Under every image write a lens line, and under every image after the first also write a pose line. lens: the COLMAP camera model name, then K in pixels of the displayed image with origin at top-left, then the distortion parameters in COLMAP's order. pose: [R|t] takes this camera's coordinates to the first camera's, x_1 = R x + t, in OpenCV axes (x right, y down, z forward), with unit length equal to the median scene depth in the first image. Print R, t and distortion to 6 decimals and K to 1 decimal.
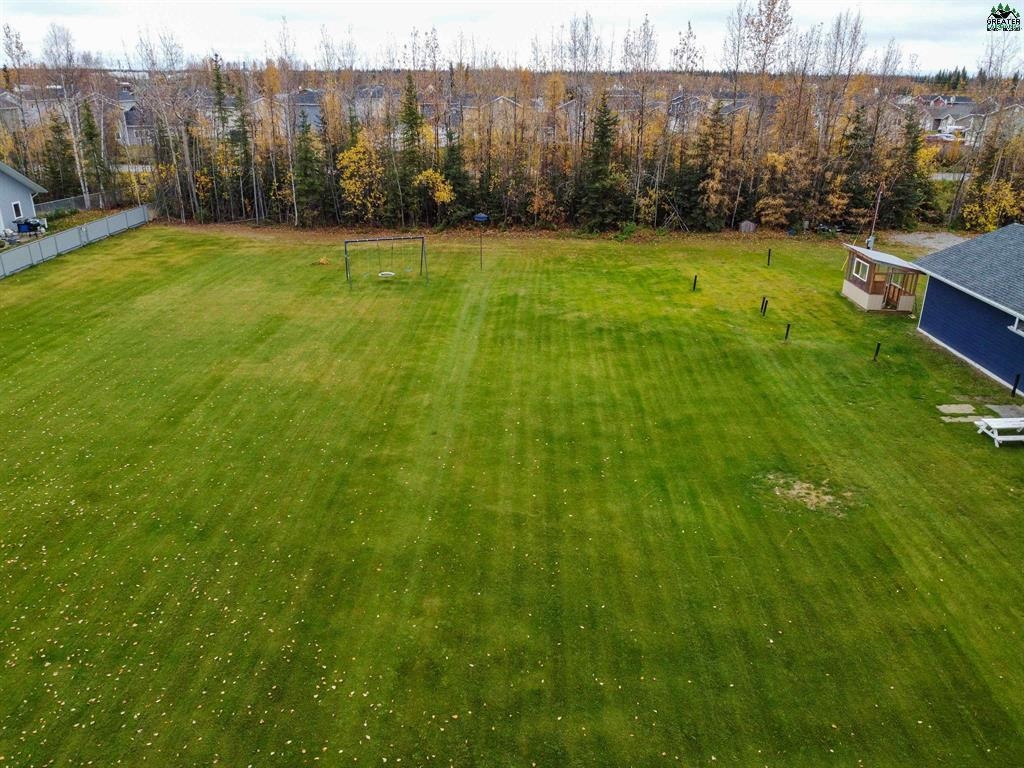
lens RADIAL K [[768.2, 0, 511.6], [0, 768.2, 384.8], [0, 0, 1]] dist [-0.010283, -0.011007]
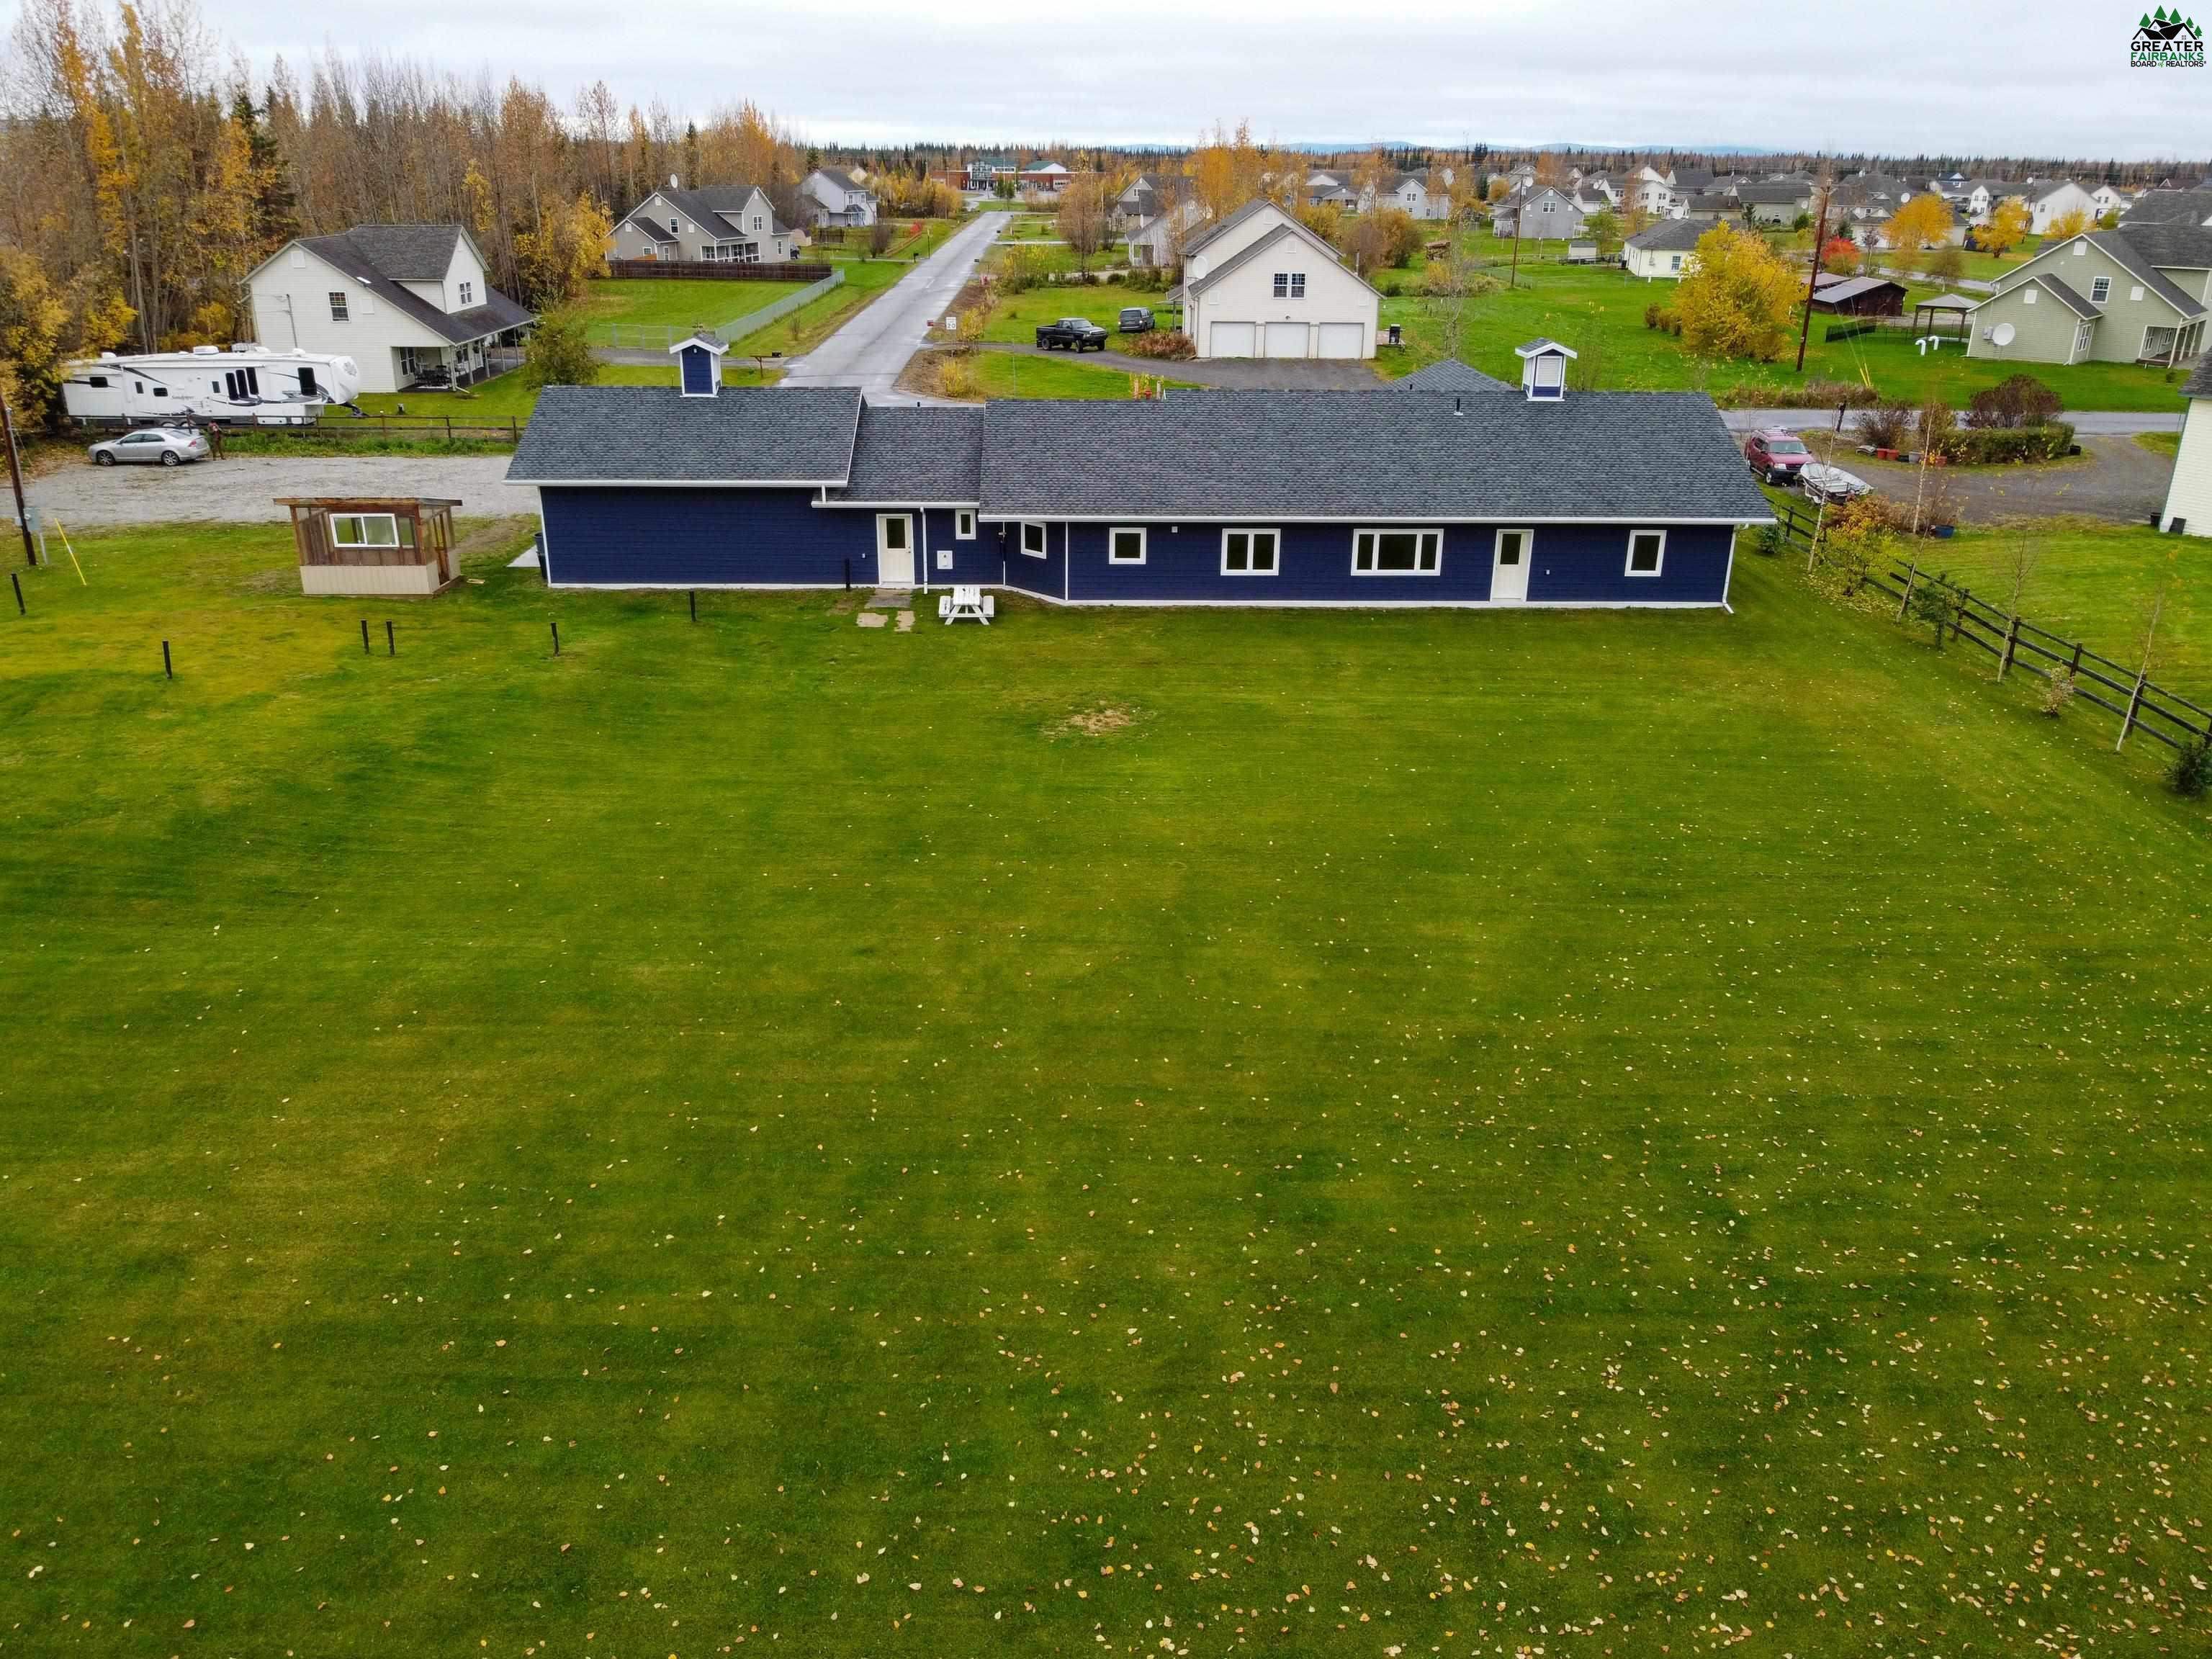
lens RADIAL K [[1659.4, 0, 1107.9], [0, 1659.4, 827.7], [0, 0, 1]] dist [-0.010283, -0.011007]
pose [[-0.032050, -0.382429, 0.923429, -0.829633], [0.364161, 0.855929, 0.367114, -0.259650], [-0.930784, 0.348043, 0.111833, 0.610652]]
